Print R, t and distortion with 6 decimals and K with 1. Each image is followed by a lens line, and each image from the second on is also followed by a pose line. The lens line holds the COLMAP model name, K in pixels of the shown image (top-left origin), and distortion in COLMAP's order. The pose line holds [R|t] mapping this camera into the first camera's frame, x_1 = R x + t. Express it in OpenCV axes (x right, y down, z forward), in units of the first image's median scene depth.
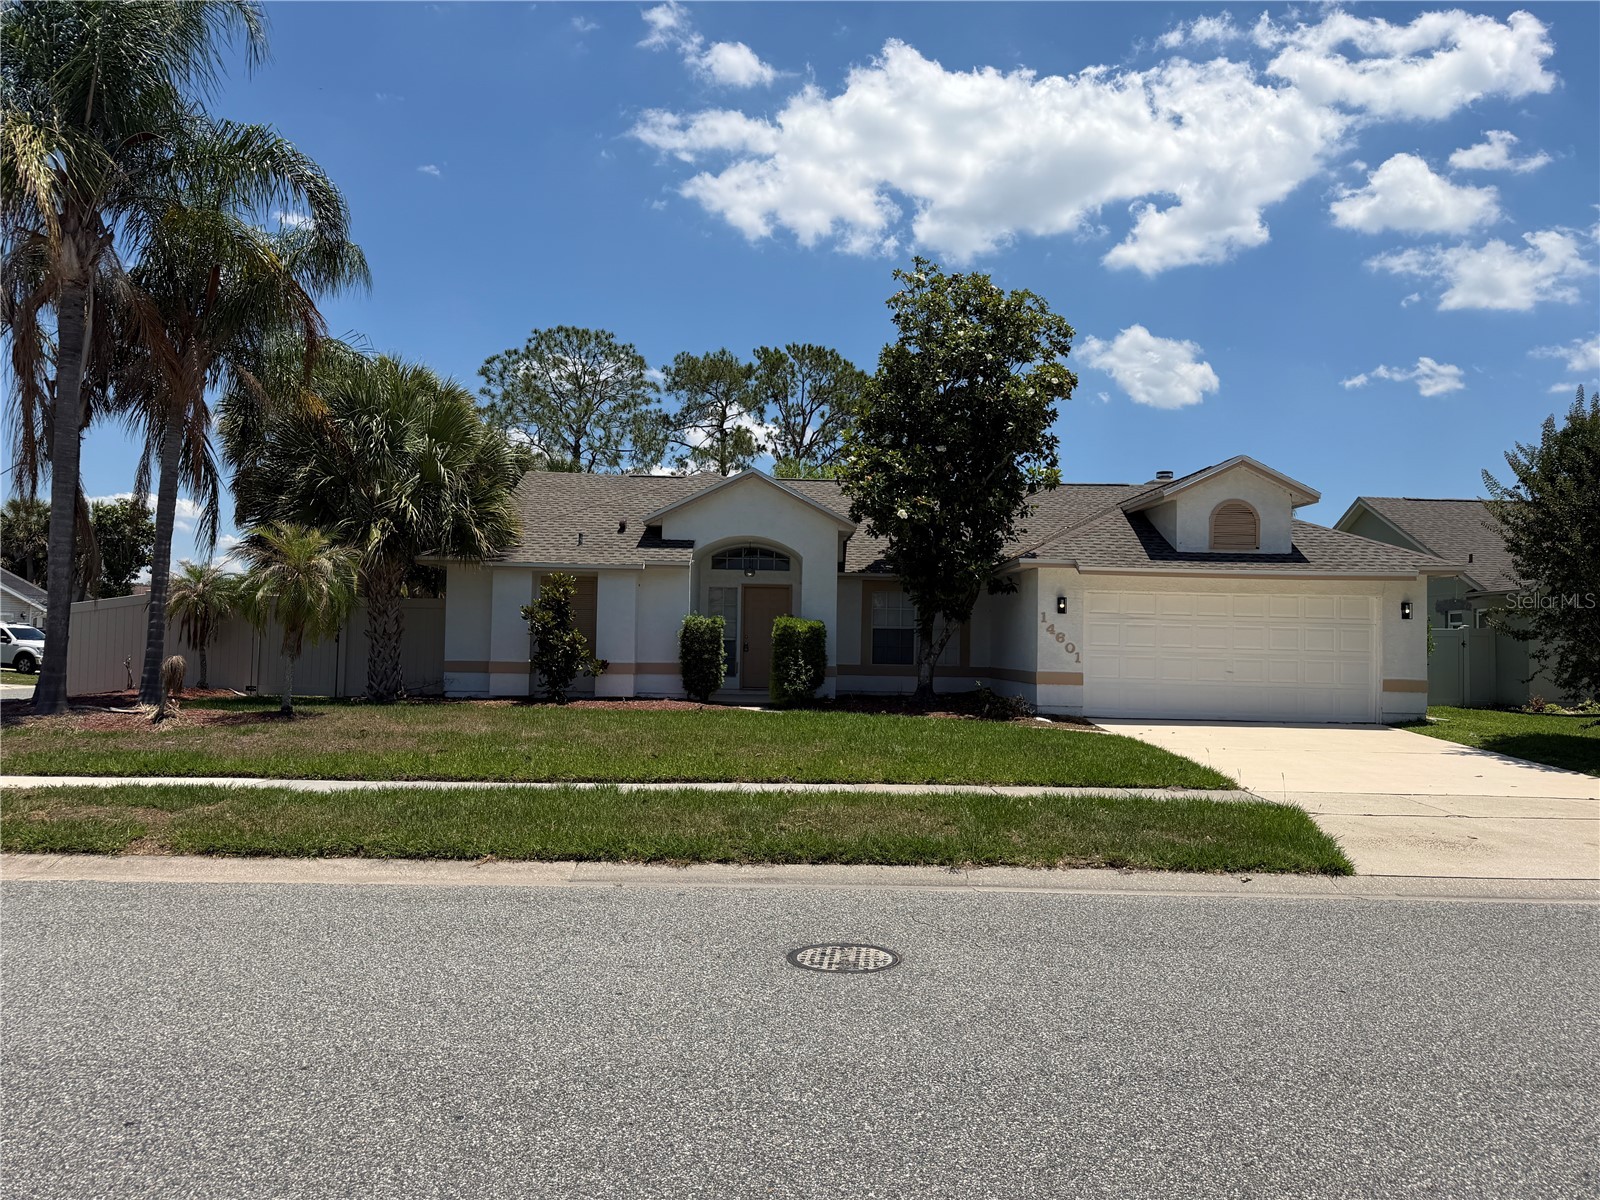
lens RADIAL K [[1114.8, 0, 799.0], [0, 1114.8, 595.1], [0, 0, 1]] dist [0.131998, -0.178442]
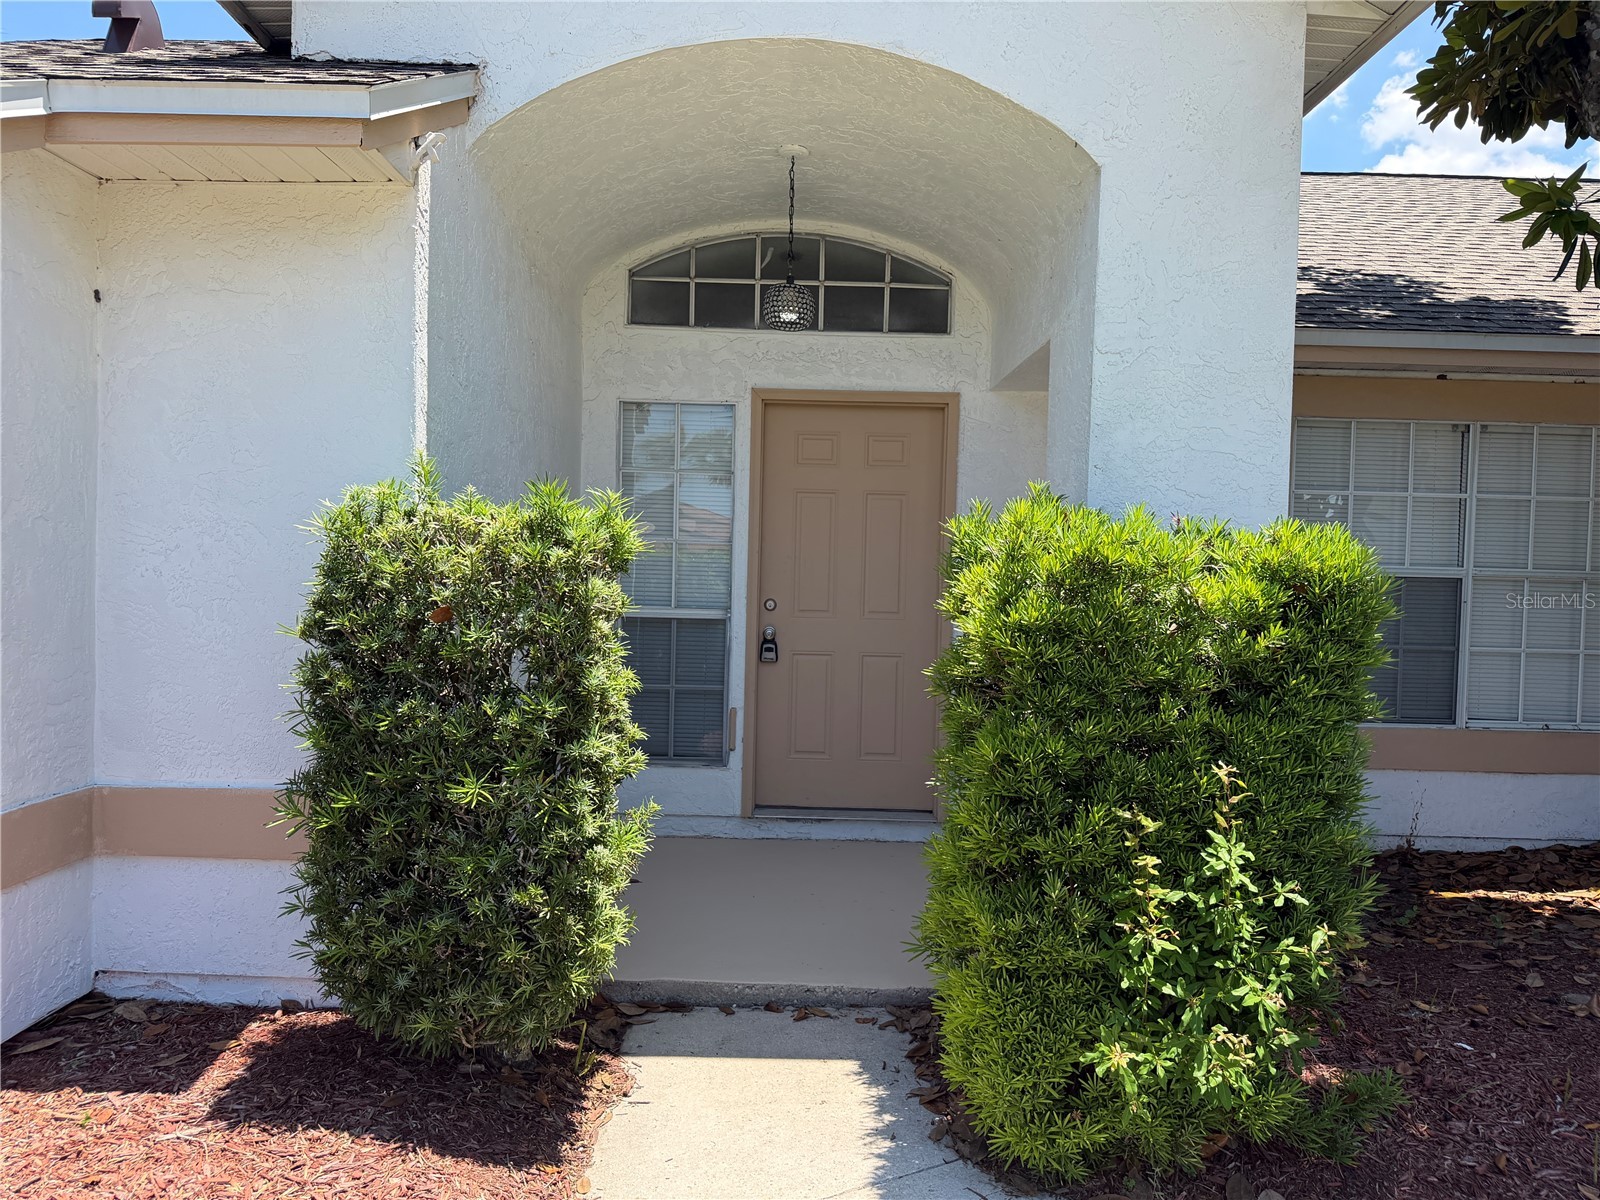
lens RADIAL K [[1114.8, 0, 799.0], [0, 1114.8, 595.1], [0, 0, 1]] dist [0.131998, -0.178442]
pose [[0.999899, 0.007476, -0.012063, -0.043439], [-0.006769, 0.998317, 0.057601, 0.023973], [0.012473, -0.057513, 0.998267, 0.863387]]
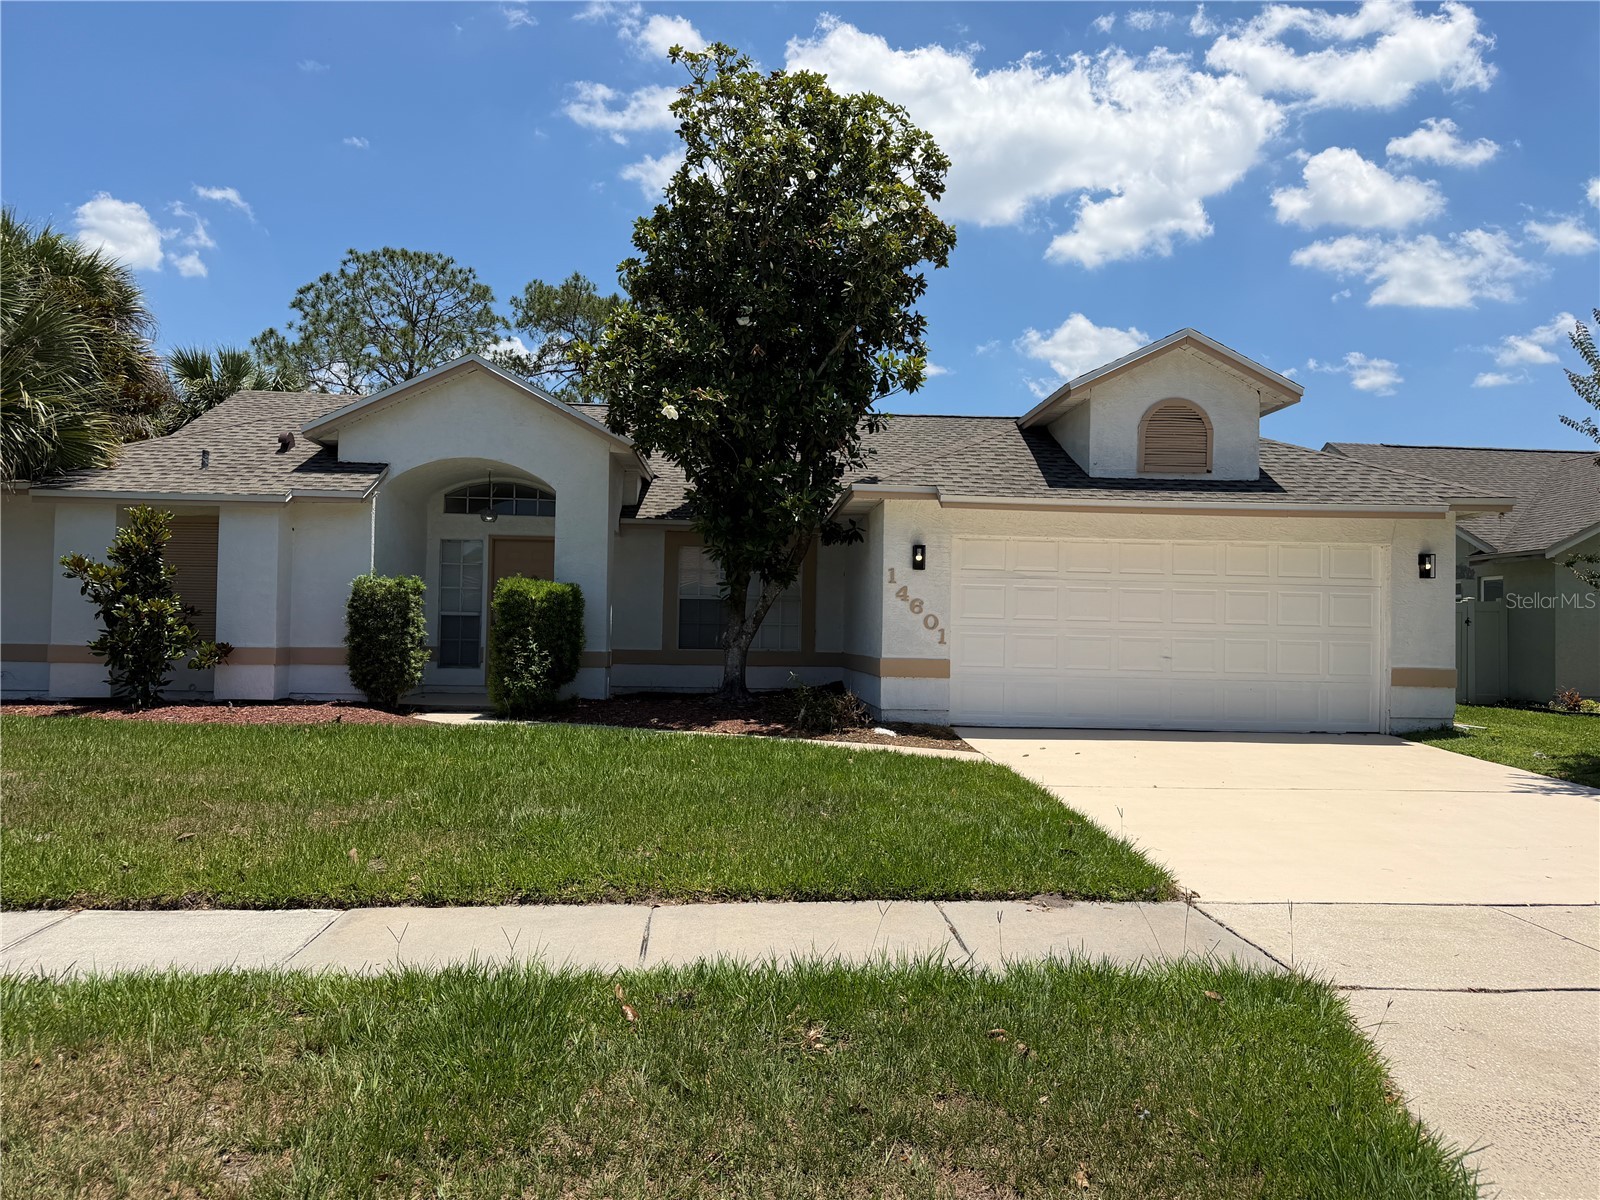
lens RADIAL K [[1114.8, 0, 799.0], [0, 1114.8, 595.1], [0, 0, 1]] dist [0.131998, -0.178442]
pose [[0.998884, 0.000925, 0.047215, 0.125671], [-0.001362, 0.999957, 0.009205, 0.023954], [-0.047204, -0.009259, 0.998842, 0.328900]]
